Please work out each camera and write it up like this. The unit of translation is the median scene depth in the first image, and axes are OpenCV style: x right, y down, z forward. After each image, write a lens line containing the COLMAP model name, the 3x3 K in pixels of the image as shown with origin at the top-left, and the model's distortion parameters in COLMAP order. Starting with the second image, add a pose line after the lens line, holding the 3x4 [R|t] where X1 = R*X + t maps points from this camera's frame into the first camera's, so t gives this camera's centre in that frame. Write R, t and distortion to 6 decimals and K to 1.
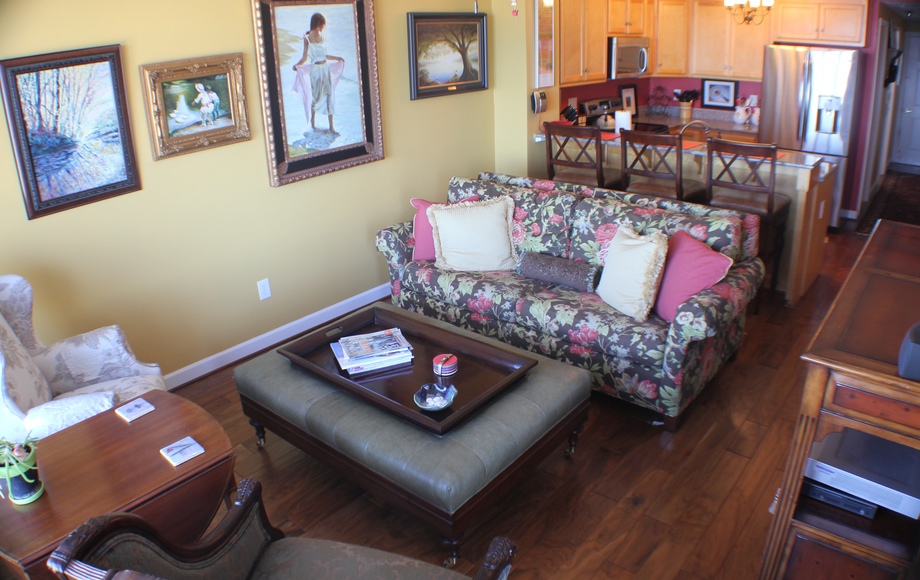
lens RADIAL K [[657.6, 0, 491.8], [0, 657.6, 289.0], [0, 0, 1]] dist [-0.236277, 0.080735]
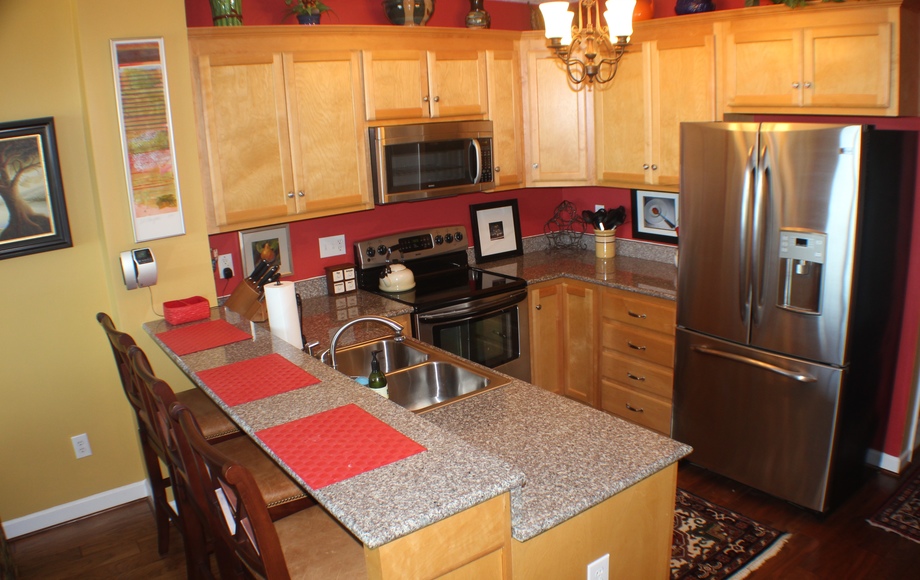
lens RADIAL K [[657.6, 0, 491.8], [0, 657.6, 289.0], [0, 0, 1]] dist [-0.236277, 0.080735]
pose [[0.964571, 0.044695, -0.260008, 0.628527], [-0.073039, 0.992264, -0.100389, -0.302964], [0.253510, 0.115823, 0.960374, 0.719394]]
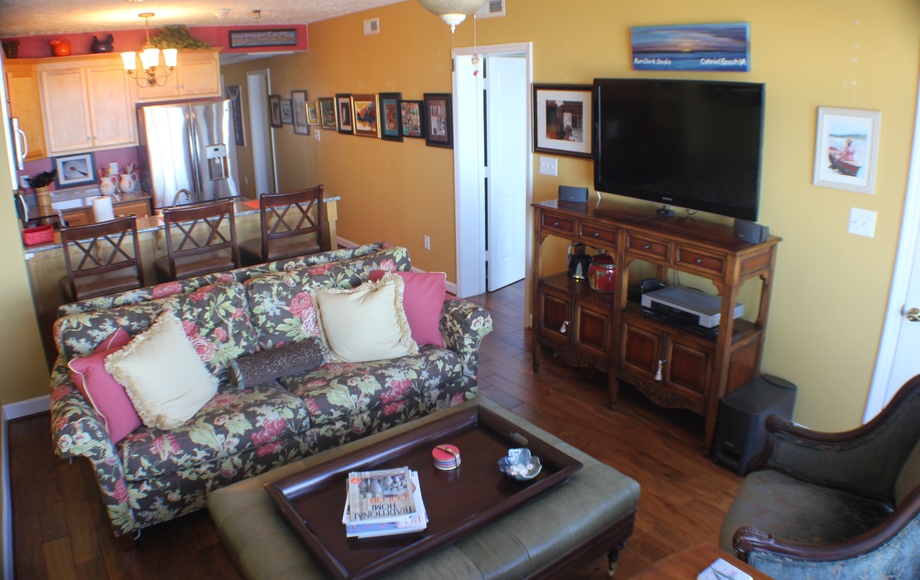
lens RADIAL K [[657.6, 0, 491.8], [0, 657.6, 289.0], [0, 0, 1]] dist [-0.236277, 0.080735]
pose [[0.206060, -0.281864, 0.937066, -0.595564], [0.363149, 0.911258, 0.194245, -0.174802], [-0.908660, 0.300268, 0.290132, 0.443926]]
